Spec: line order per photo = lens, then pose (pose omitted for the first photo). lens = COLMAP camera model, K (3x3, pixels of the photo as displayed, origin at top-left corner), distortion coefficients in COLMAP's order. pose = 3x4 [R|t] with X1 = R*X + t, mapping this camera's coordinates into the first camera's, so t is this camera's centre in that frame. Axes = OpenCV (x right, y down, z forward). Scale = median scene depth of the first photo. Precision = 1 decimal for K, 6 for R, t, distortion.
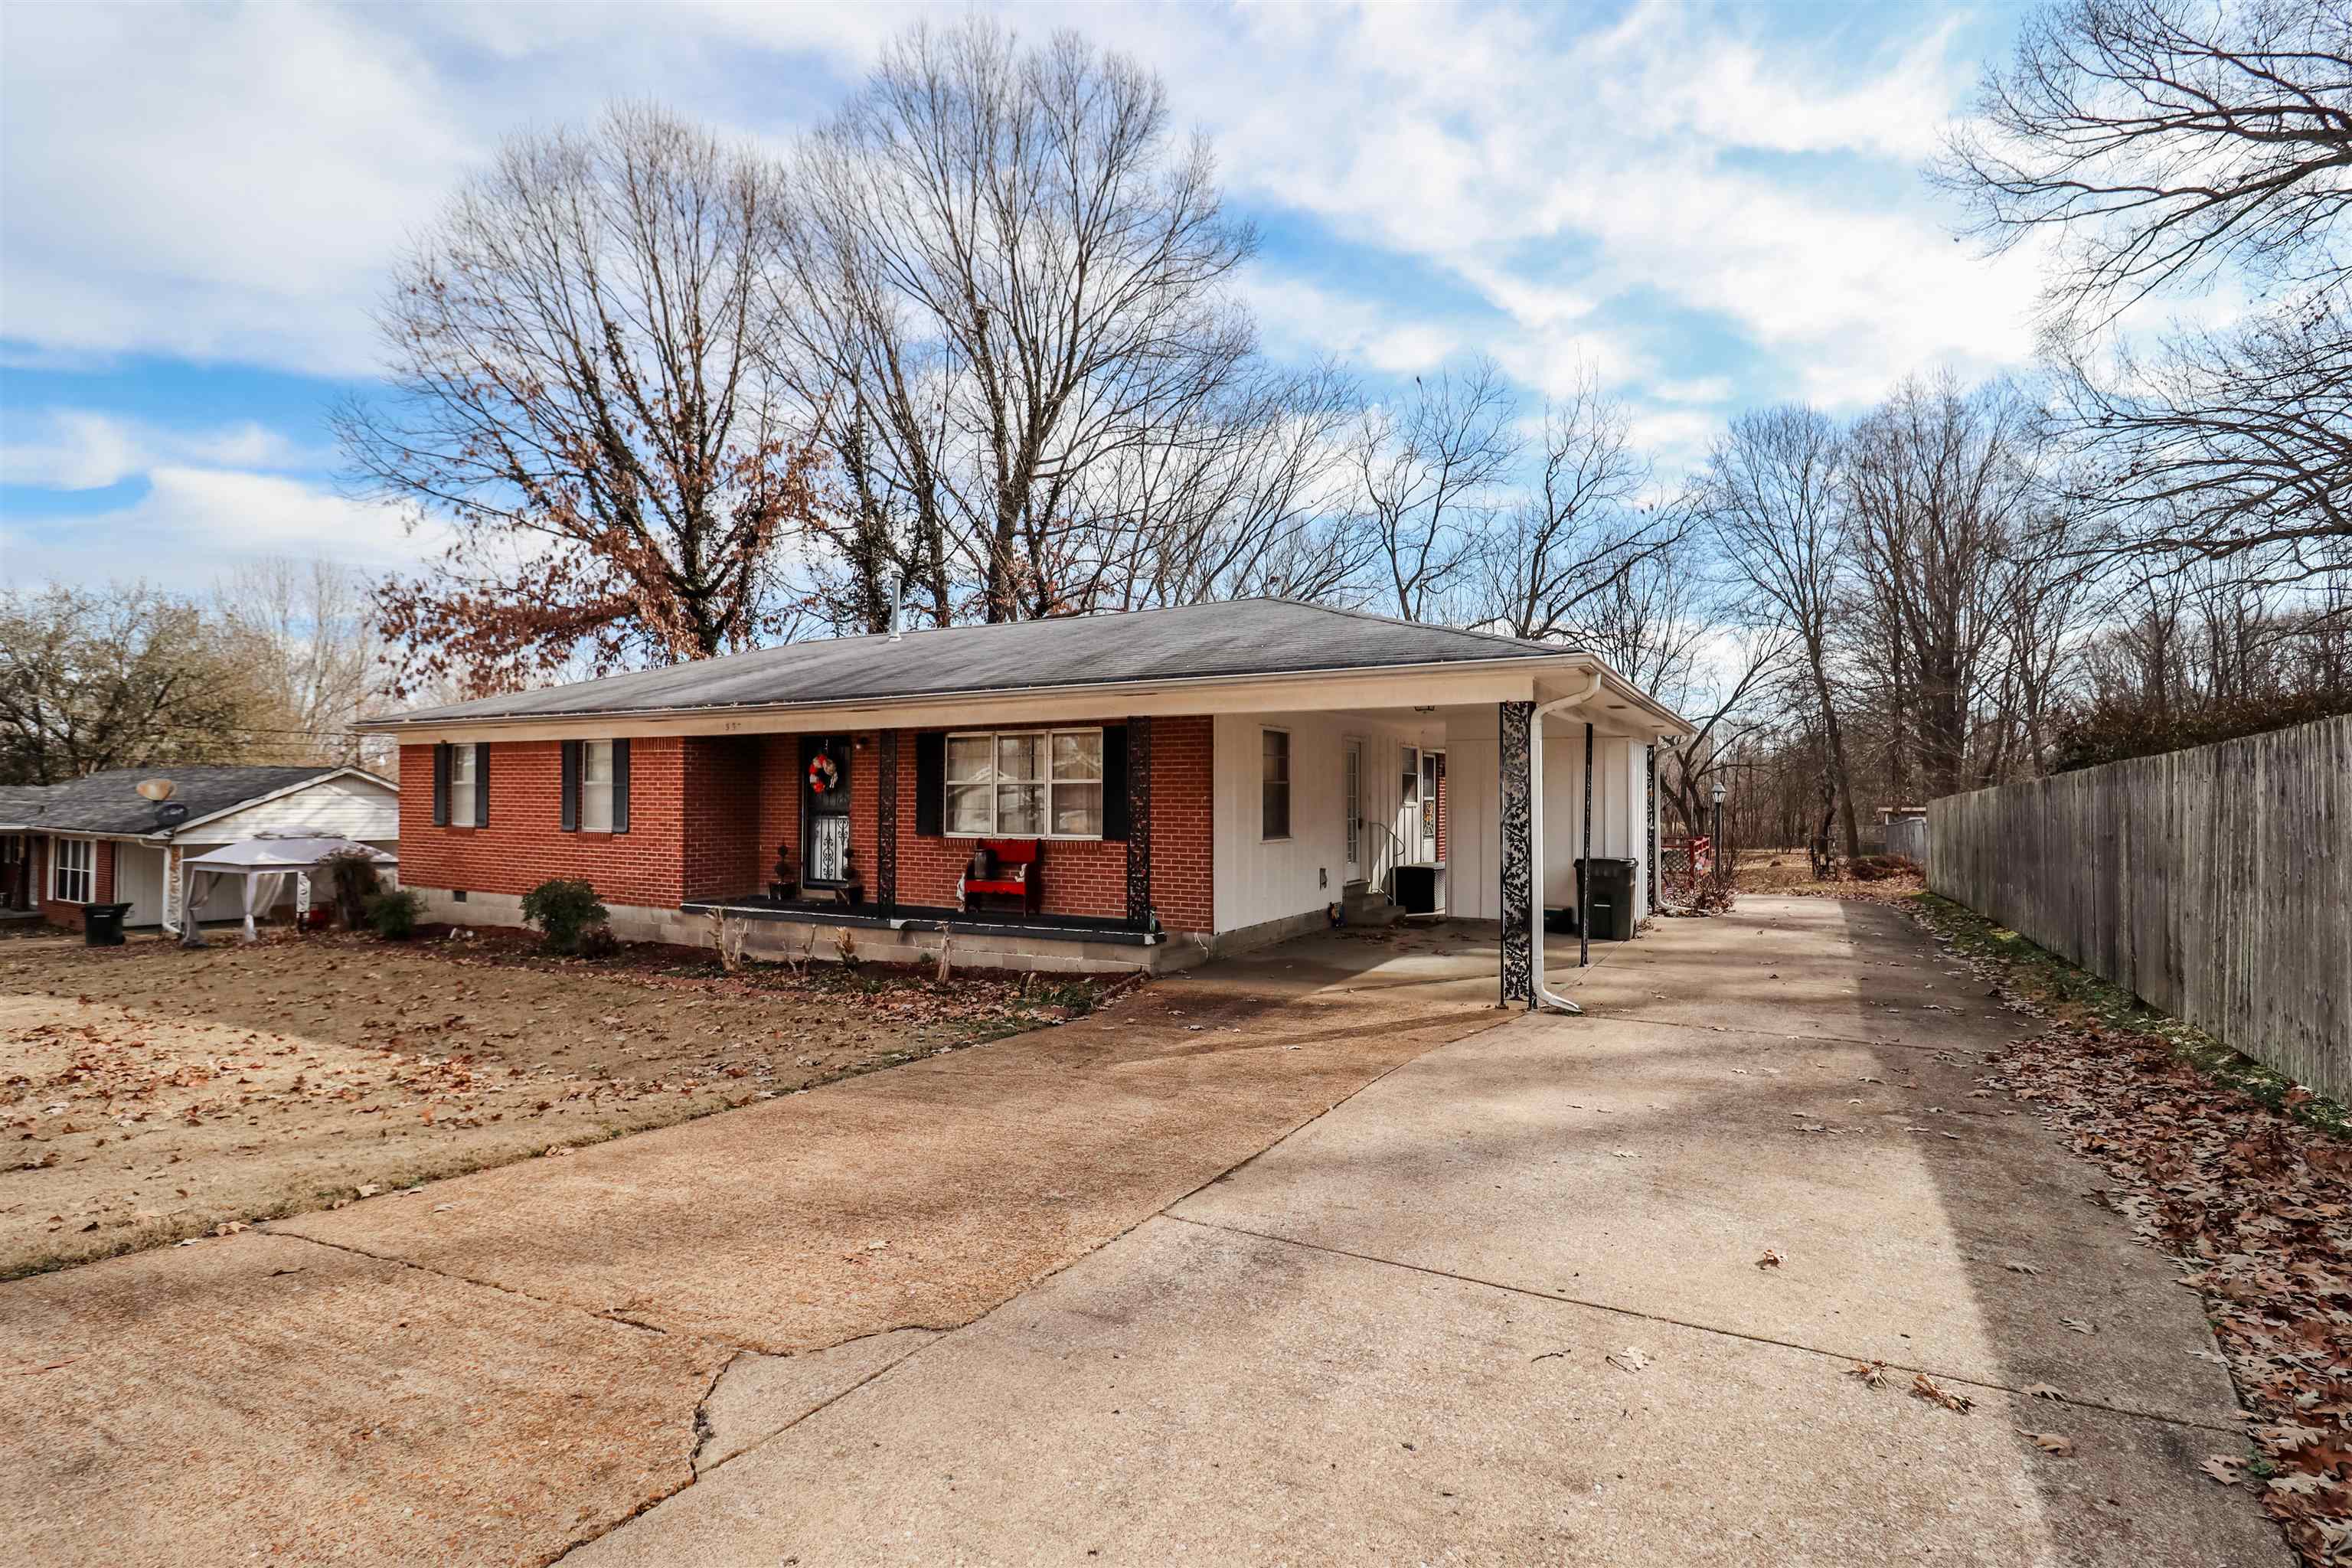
lens RADIAL K [[1062.2, 0, 1176.0], [0, 1062.2, 784.0], [0, 0, 1]] dist [-0.031530, -0.000019]
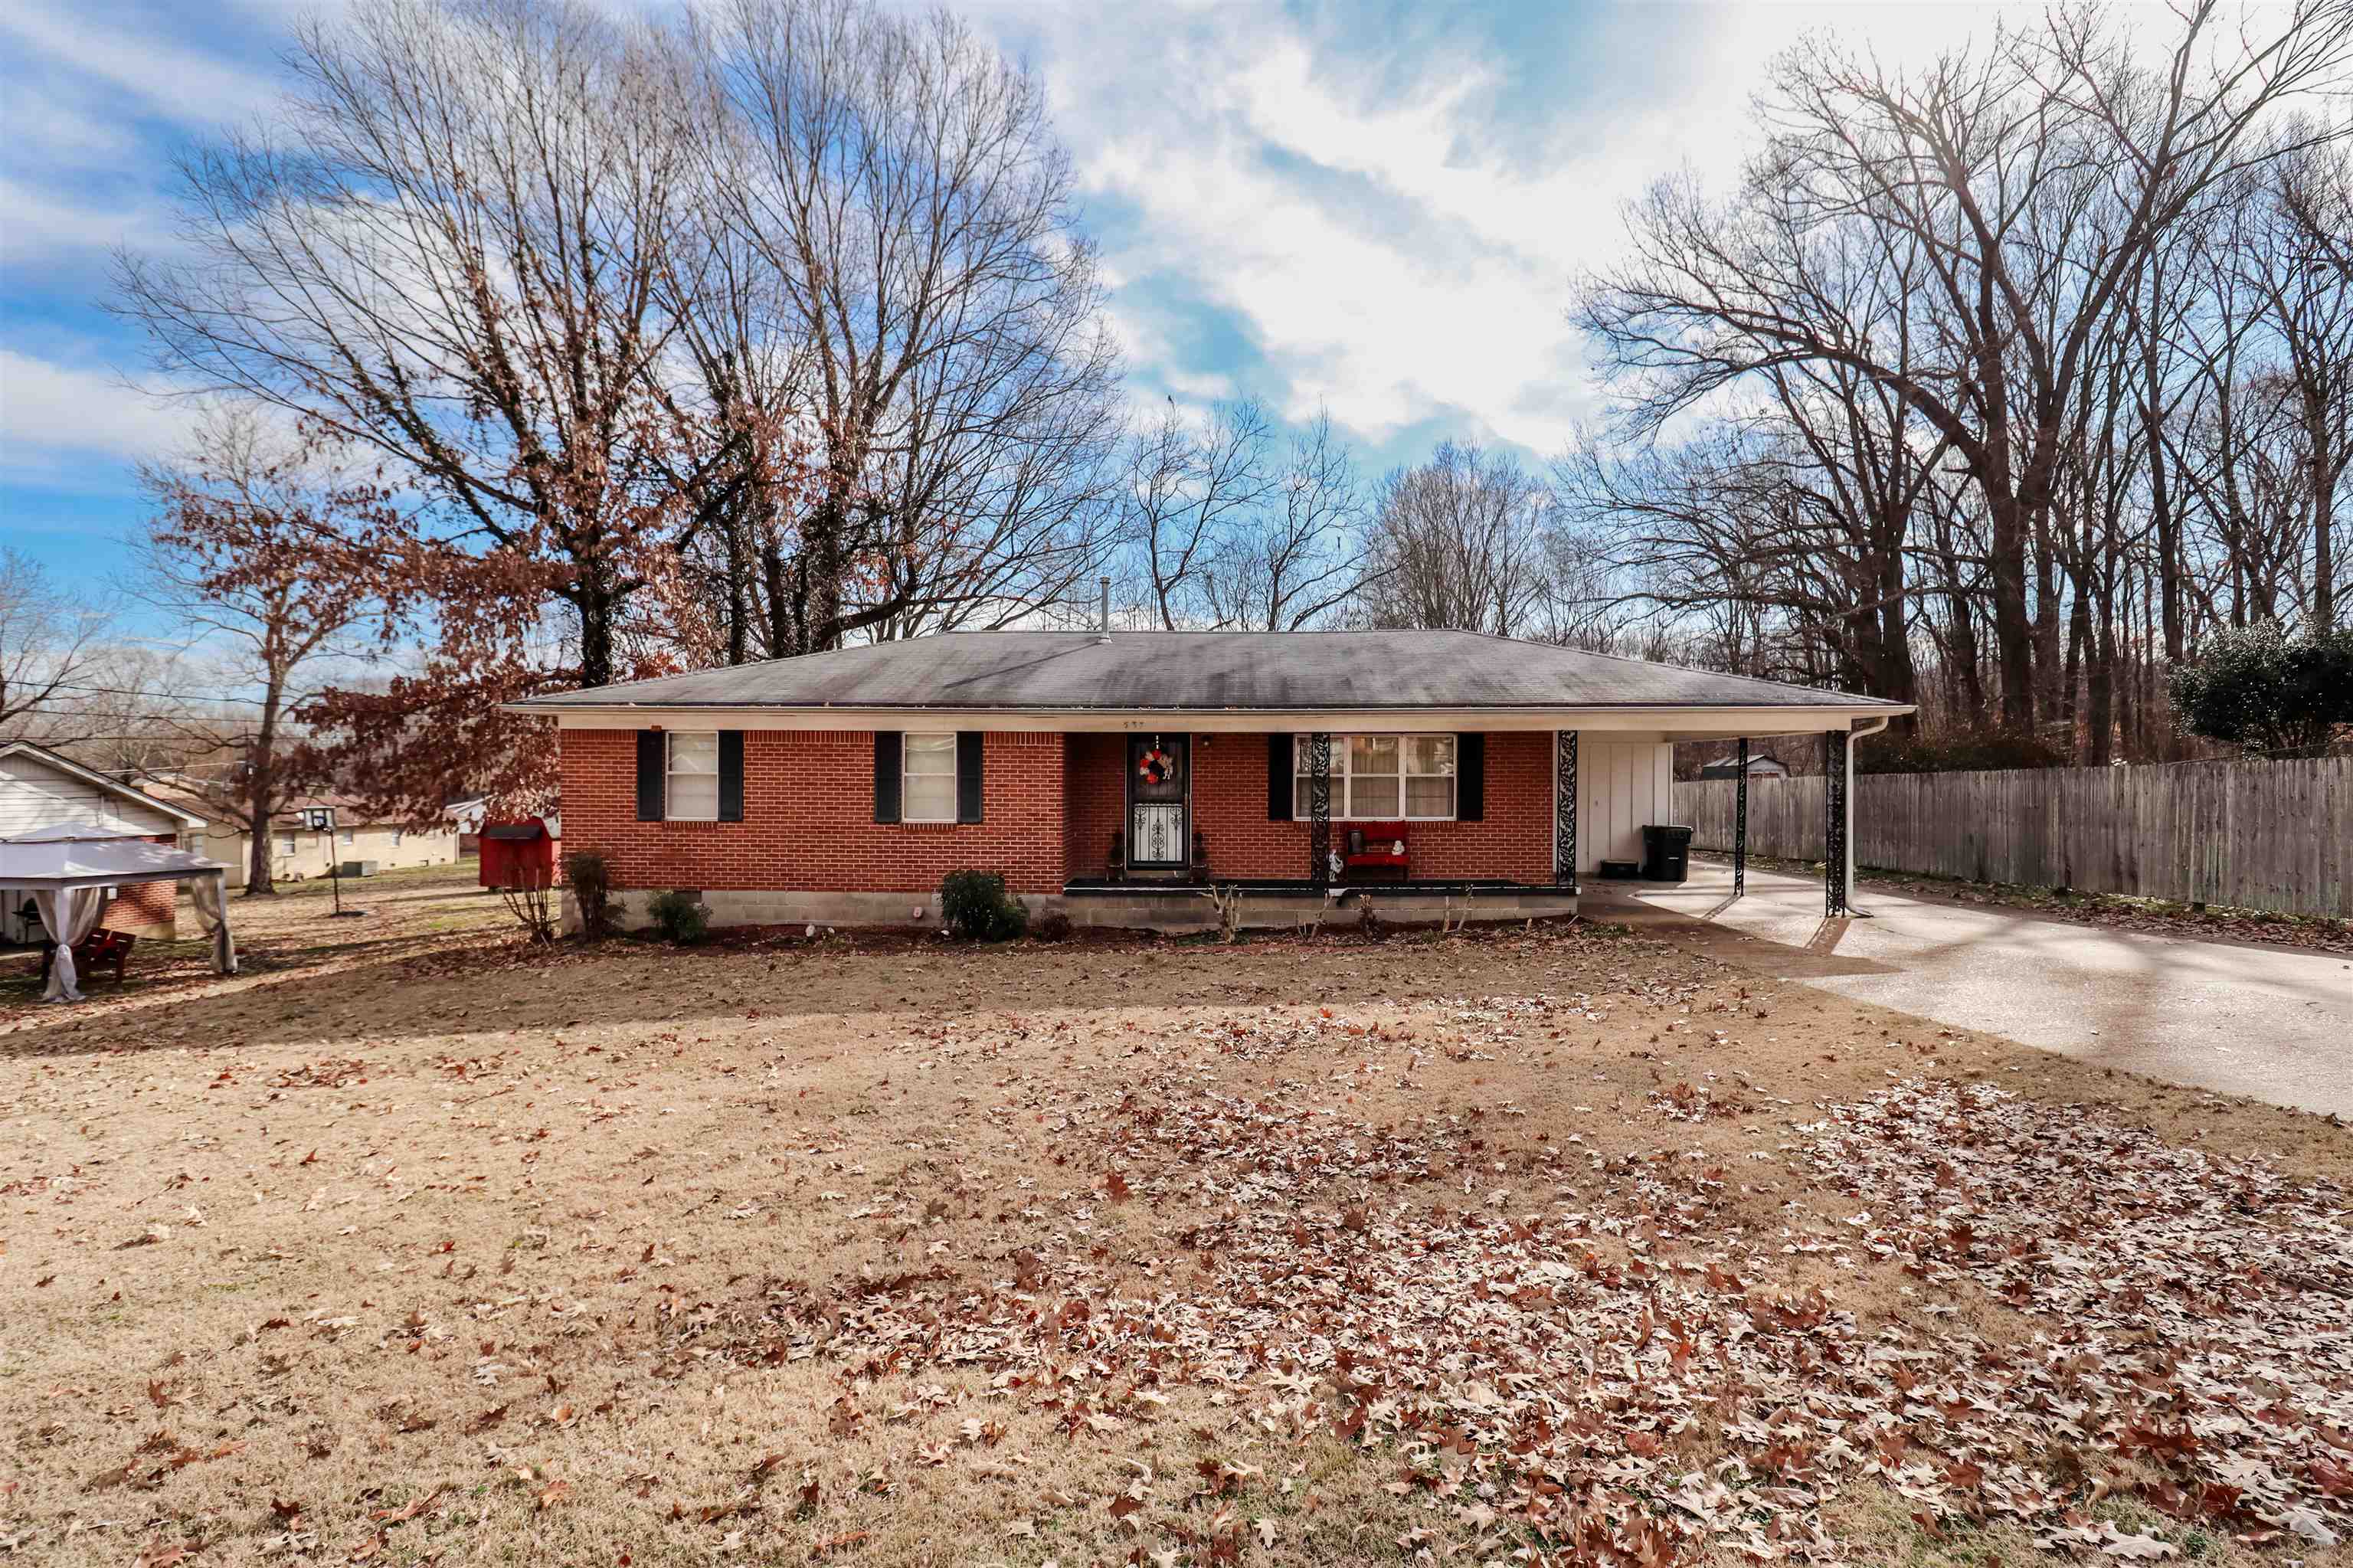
lens RADIAL K [[1107.5, 0, 1176.5], [0, 1107.5, 784.0], [0, 0, 1]] dist [-0.034227, 0.000173]
pose [[0.905102, -0.005042, 0.425165, -0.804812], [-0.004869, 0.999741, 0.022221, -0.017275], [-0.425167, -0.022182, 0.904843, -0.064089]]
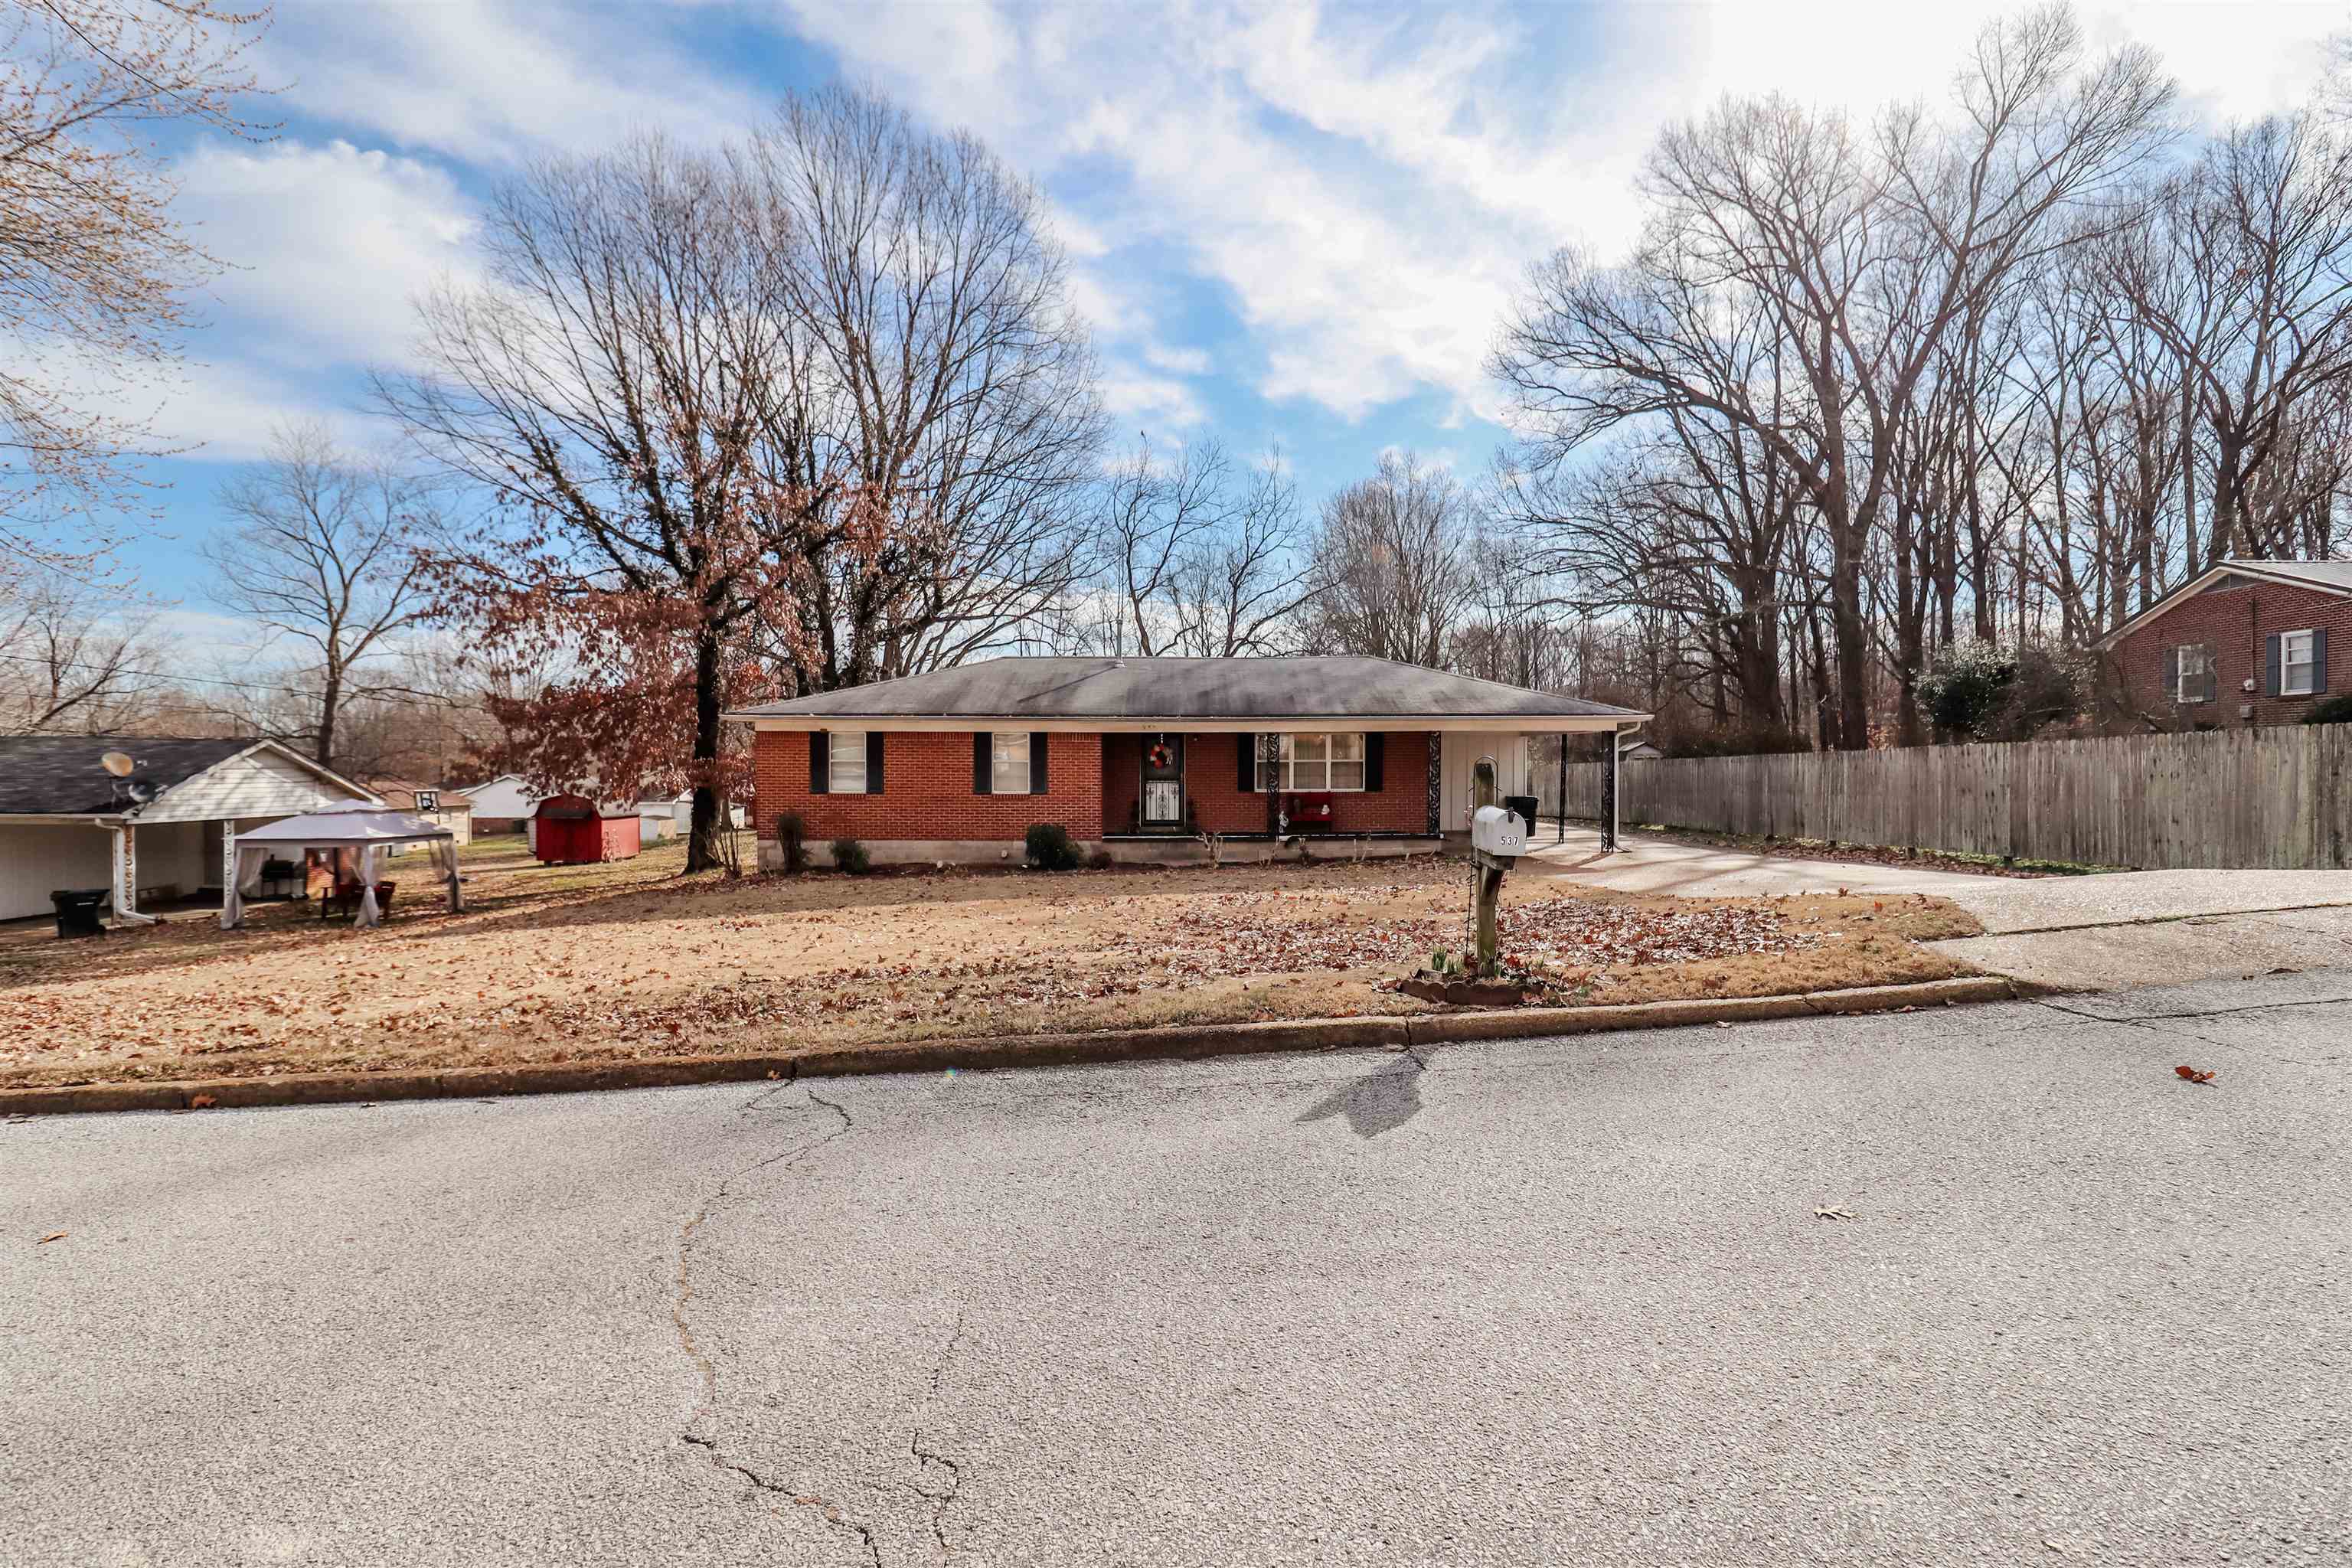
lens RADIAL K [[1107.0, 0, 1176.0], [0, 1107.0, 784.0], [0, 0, 1]] dist [-0.034227, 0.000173]
pose [[0.886474, -0.014858, 0.462540, -1.094967], [-0.002270, 0.999333, 0.036453, -0.027647], [-0.462773, -0.033364, 0.885849, -0.517883]]
